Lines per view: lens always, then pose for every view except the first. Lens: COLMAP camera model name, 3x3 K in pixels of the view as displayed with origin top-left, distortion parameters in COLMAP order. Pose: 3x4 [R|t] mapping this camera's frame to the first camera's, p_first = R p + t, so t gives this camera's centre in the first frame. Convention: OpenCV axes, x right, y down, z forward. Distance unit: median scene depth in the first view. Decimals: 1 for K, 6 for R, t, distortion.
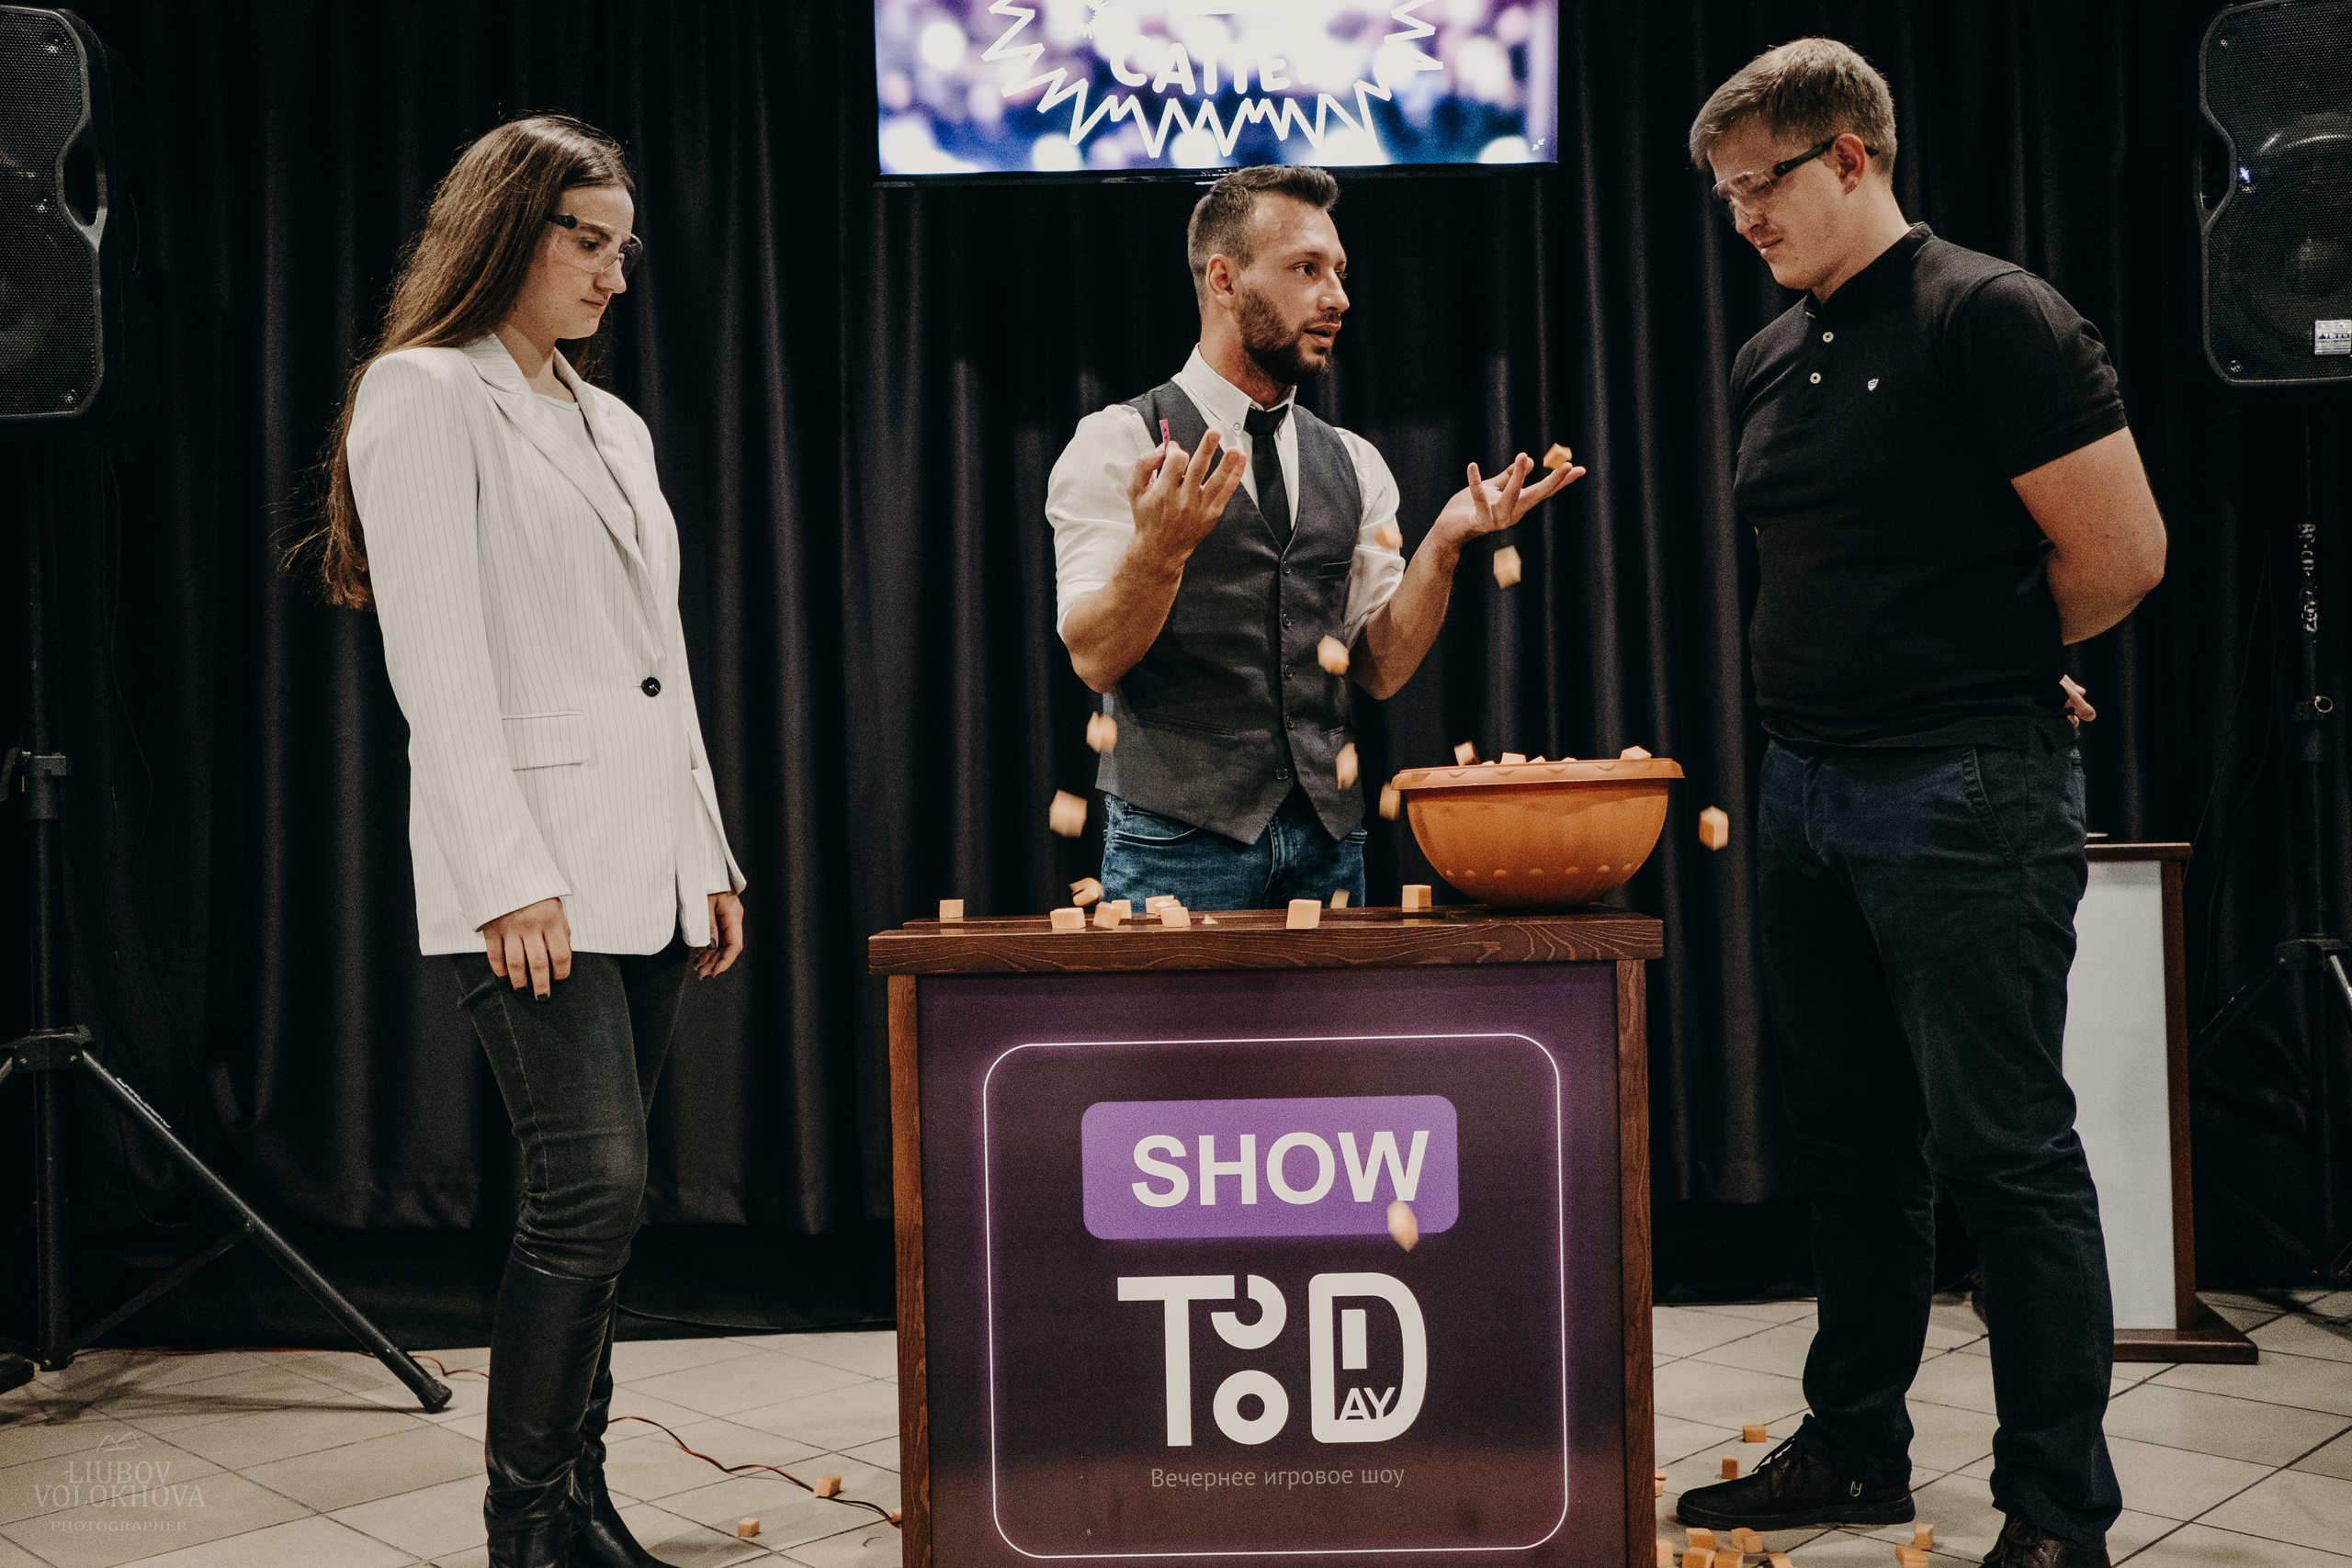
lens RADIAL K [[2256.8, 0, 1189.1], [0, 2256.8, 786.8], [0, 0, 1]] dist [-0.070272, 0.180662]
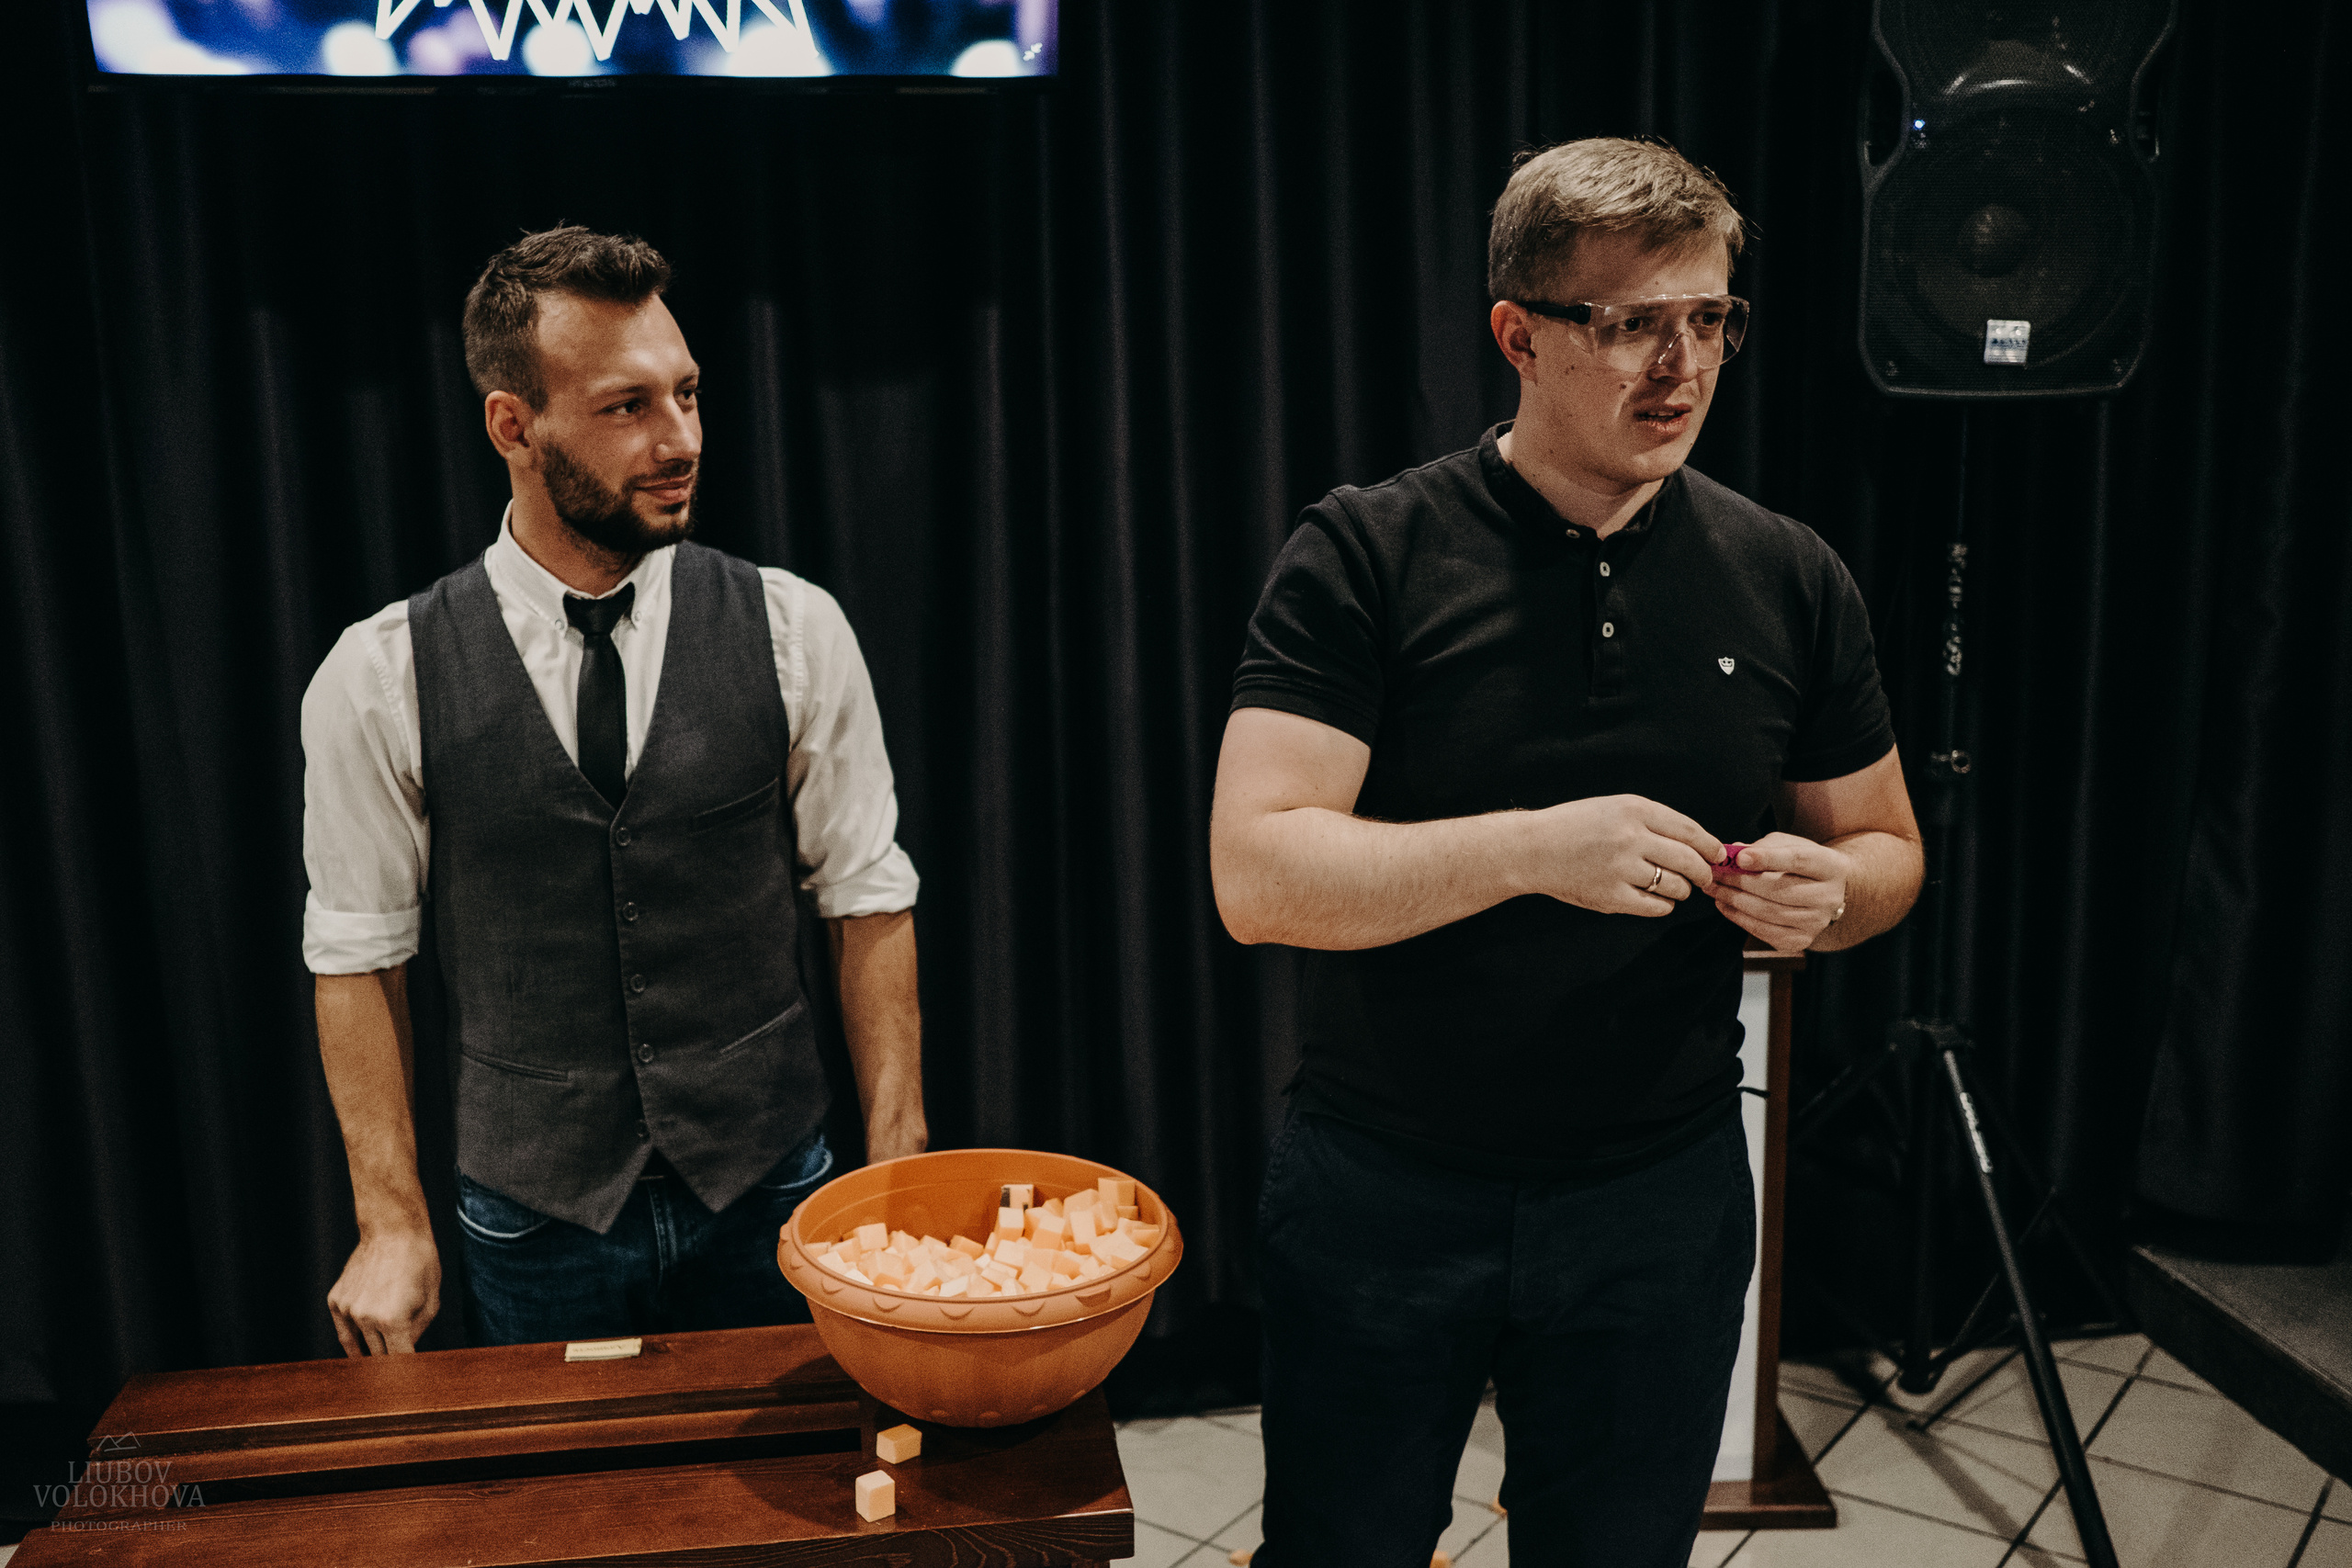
lens RADIAL K [[2357.3, 0, 1145.2], [0, 2357.3, 790.1], [0, 0, 1]] dist [-0.087352, 0.222875]
pose [[0.986484, -0.027471, 0.161541, 0.062431], [-0.006284, 0.978779, 0.204821, -0.212171], [-0.163739, -0.203068, 0.965377, 0.204348]]
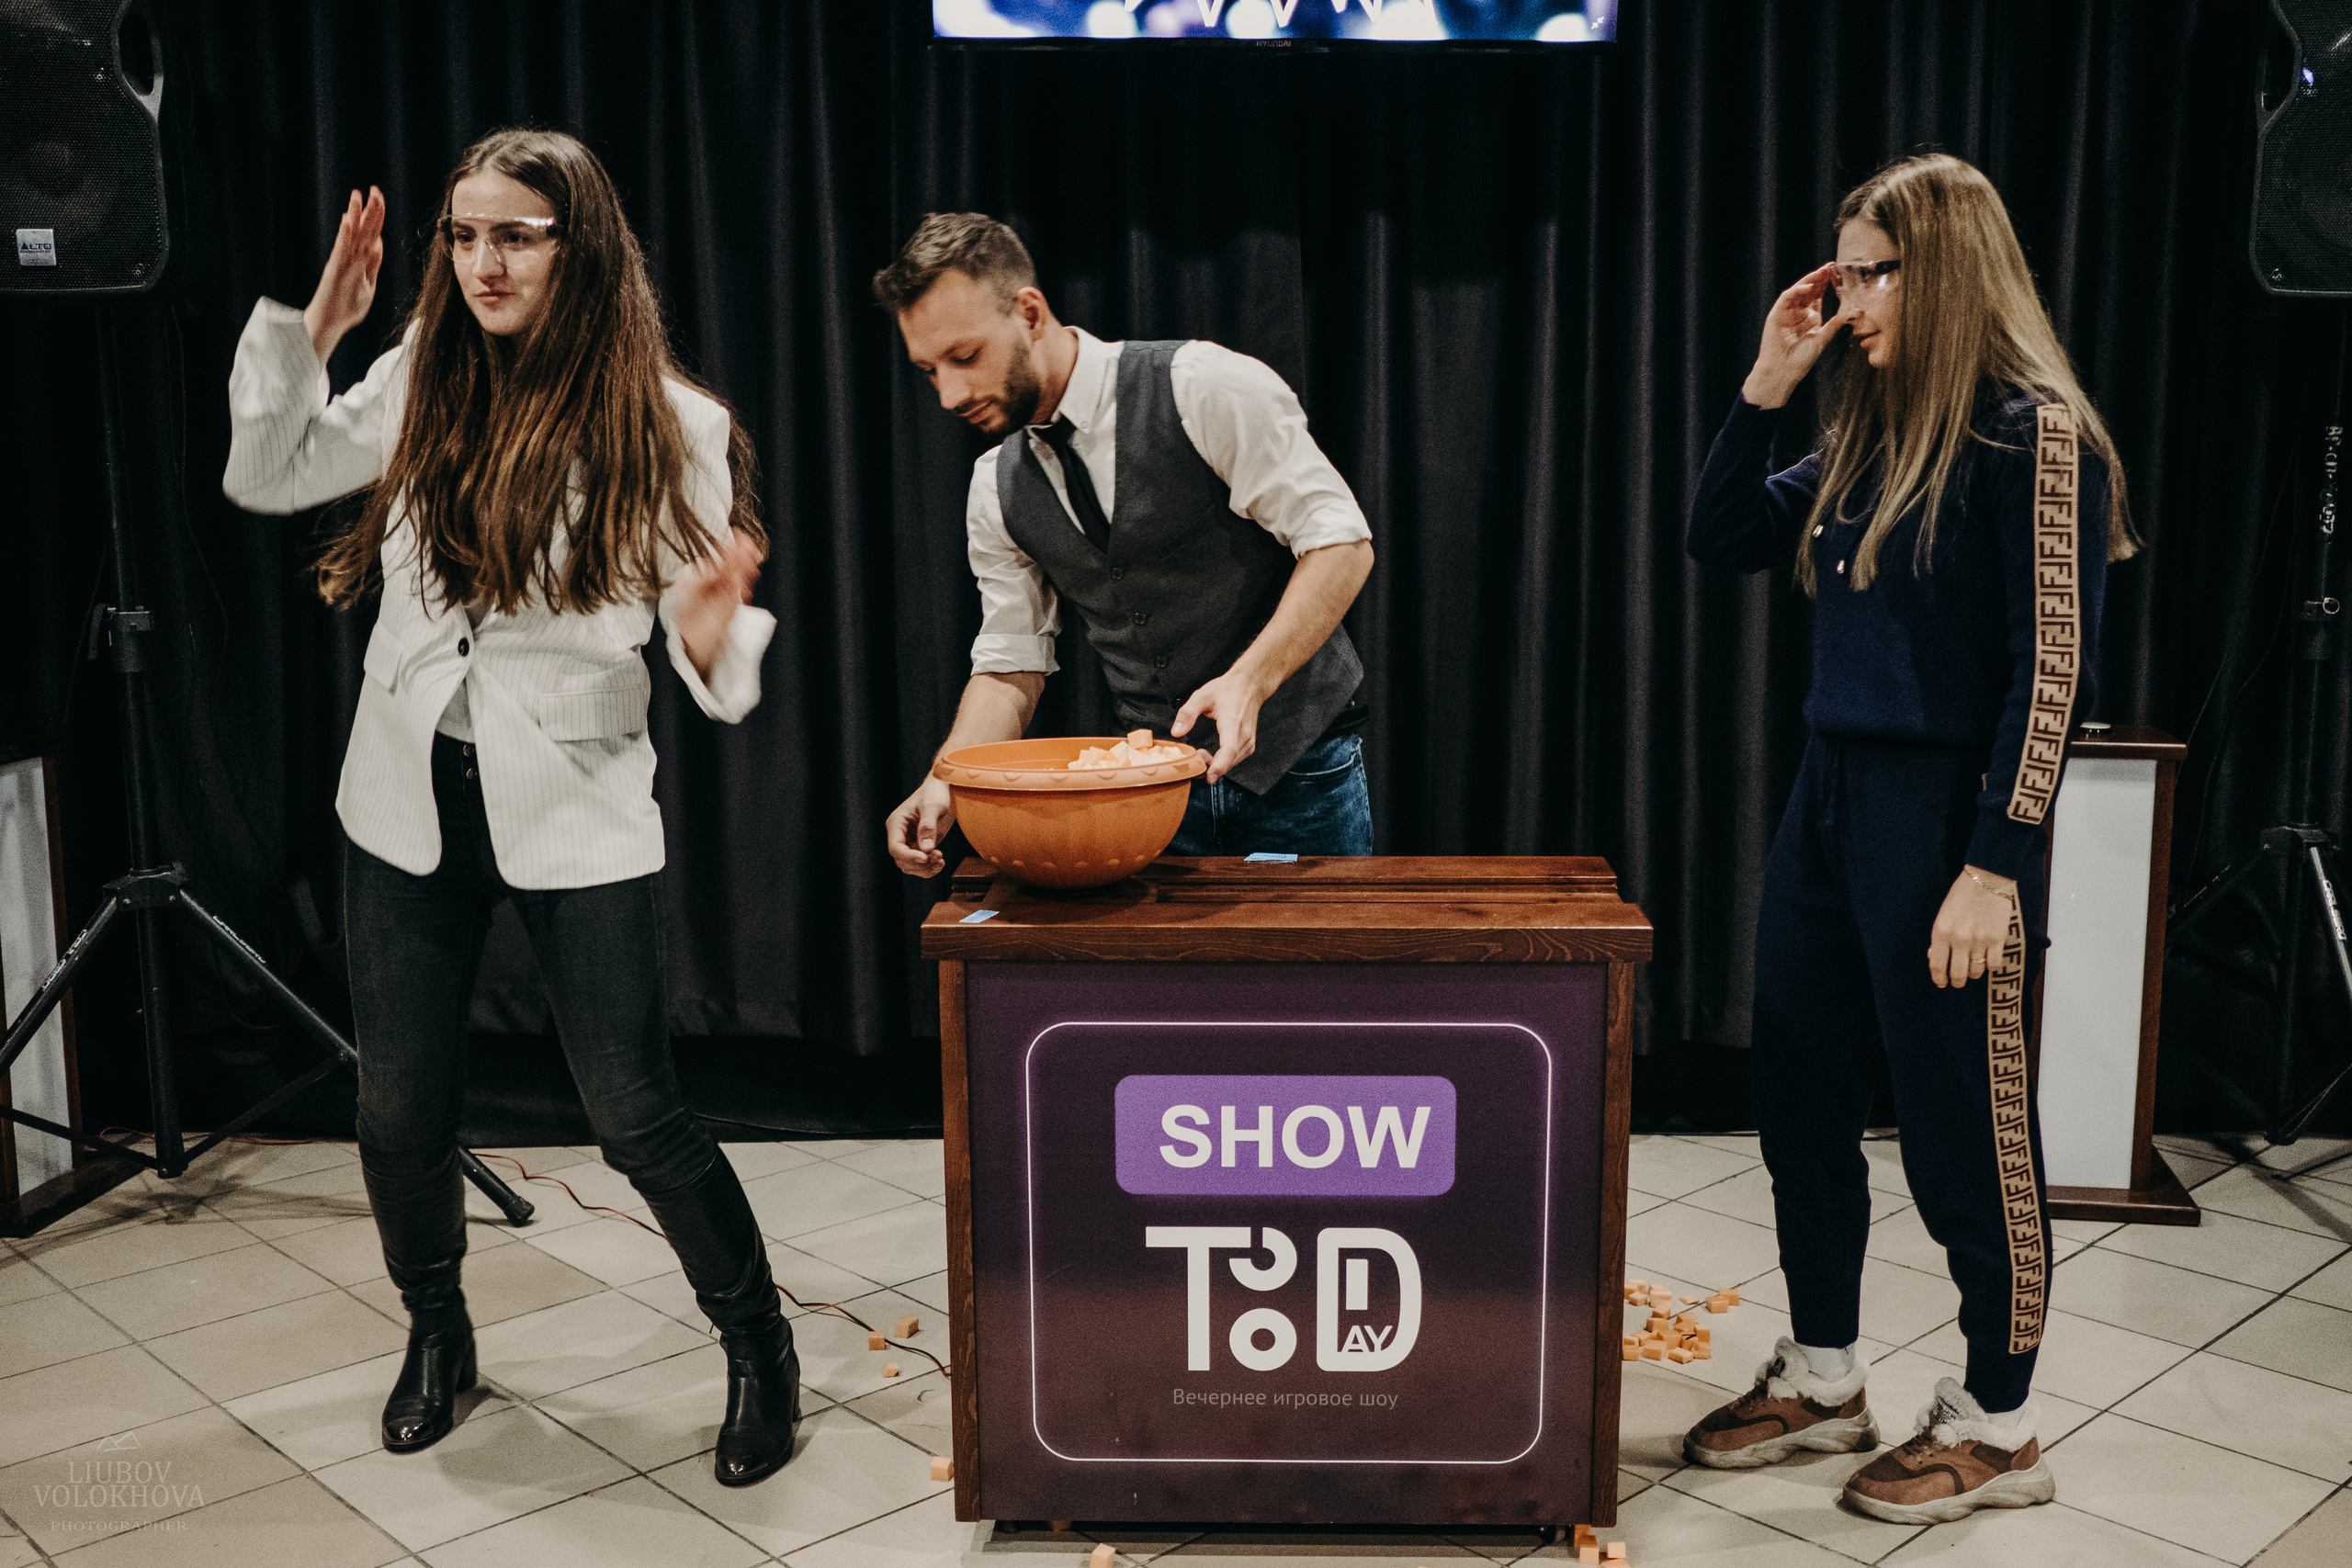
lens RADIAL K [[2311.5, 0, 1230.0], [0, 2311.5, 784.8], [0, 0, 1]] dist [-0.081428, 0.200808]
pose [[0.999665, 0.025833, -0.001626, 0.003923], [-0.025192, 0.985442, 0.168136, -0.124434], [0.005946, -0.168039, 0.985762, -0.057439]]
